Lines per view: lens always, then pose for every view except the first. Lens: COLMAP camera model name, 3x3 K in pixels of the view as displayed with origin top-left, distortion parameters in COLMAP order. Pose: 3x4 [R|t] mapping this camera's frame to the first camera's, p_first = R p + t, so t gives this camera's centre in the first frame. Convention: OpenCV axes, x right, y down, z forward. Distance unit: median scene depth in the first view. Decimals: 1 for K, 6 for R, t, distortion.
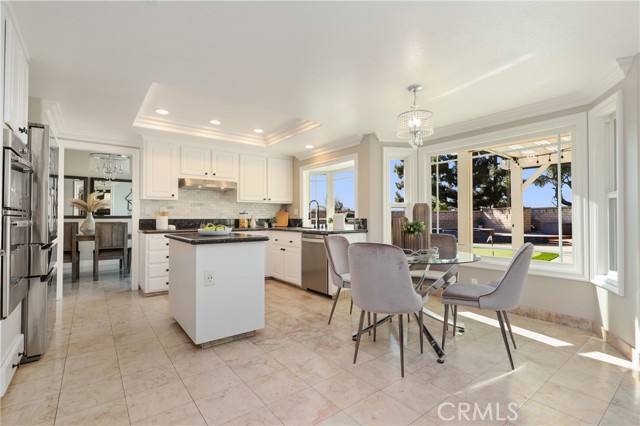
lens RADIAL K [[290.0, 0, 323.6], [0, 290.0, 211.5], [0, 0, 1]] dist [0.002651, -0.000359]
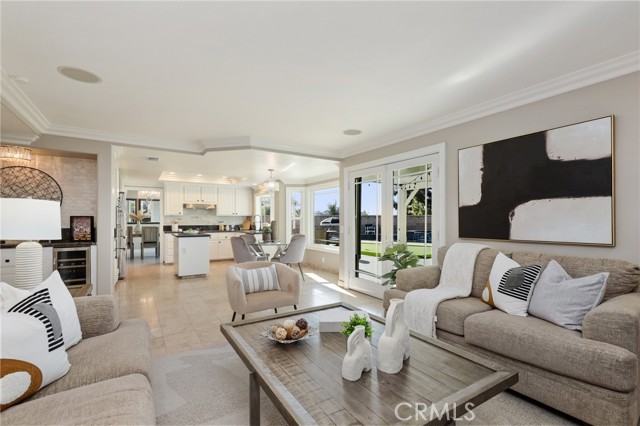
lens RADIAL K [[290.0, 0, 321.6], [0, 290.0, 215.8], [0, 0, 1]] dist [0.002651, -0.000359]
pose [[0.994018, -0.001116, -0.109211, 0.557504], [0.002002, 0.999966, 0.008005, -0.047478], [0.109198, -0.008176, 0.993986, -0.717411]]
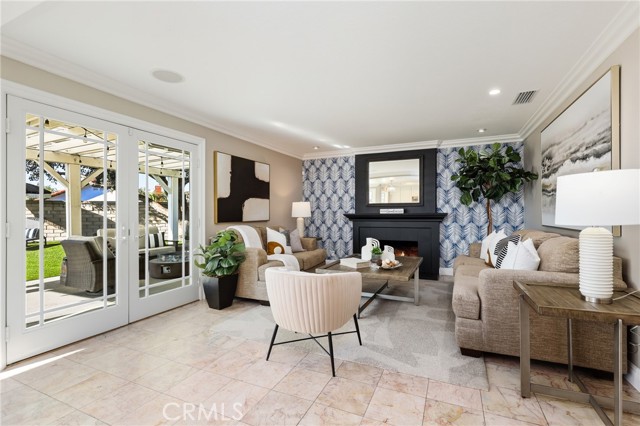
lens RADIAL K [[290.0, 0, 323.2], [0, 290.0, 215.7], [0, 0, 1]] dist [0.002651, -0.000359]
pose [[-0.454323, -0.004242, 0.890827, -0.116081], [-0.014634, 0.999889, -0.002702, -0.011951], [-0.890717, -0.014264, -0.454334, 0.150796]]
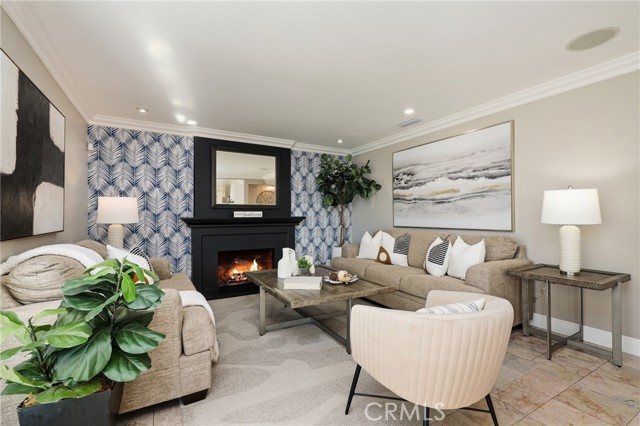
lens RADIAL K [[290.0, 0, 323.4], [0, 290.0, 214.9], [0, 0, 1]] dist [0.002651, -0.000359]
pose [[-0.987172, 0.005402, 0.159570, 0.411963], [0.000847, 0.999591, -0.028598, -0.007502], [-0.159659, -0.028096, -0.986772, 0.292918]]
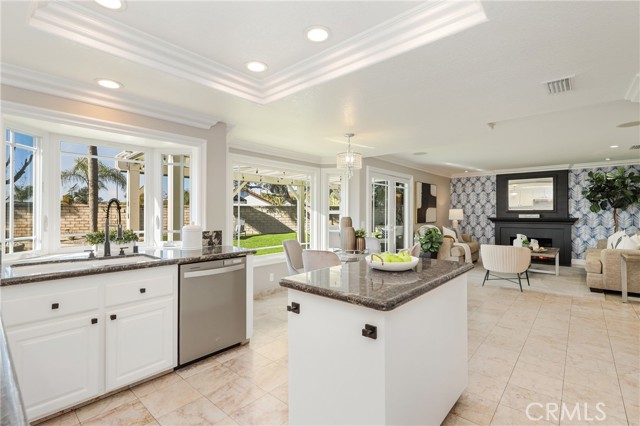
lens RADIAL K [[290.0, 0, 327.5], [0, 290.0, 210.6], [0, 0, 1]] dist [0.002651, -0.000359]
pose [[-0.174653, 0.011698, 0.984561, -0.594569], [-0.020165, 0.999677, -0.015455, -0.020712], [-0.984423, -0.022553, -0.174361, 0.762411]]
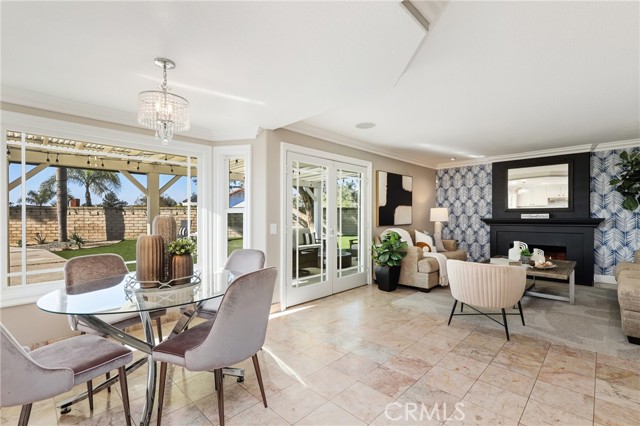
lens RADIAL K [[290.0, 0, 323.7], [0, 290.0, 215.9], [0, 0, 1]] dist [0.002651, -0.000359]
pose [[-0.125041, 0.002535, 0.992148, -0.282913], [-0.017012, 0.999844, -0.004698, -0.018346], [-0.992006, -0.017466, -0.124979, 0.393235]]
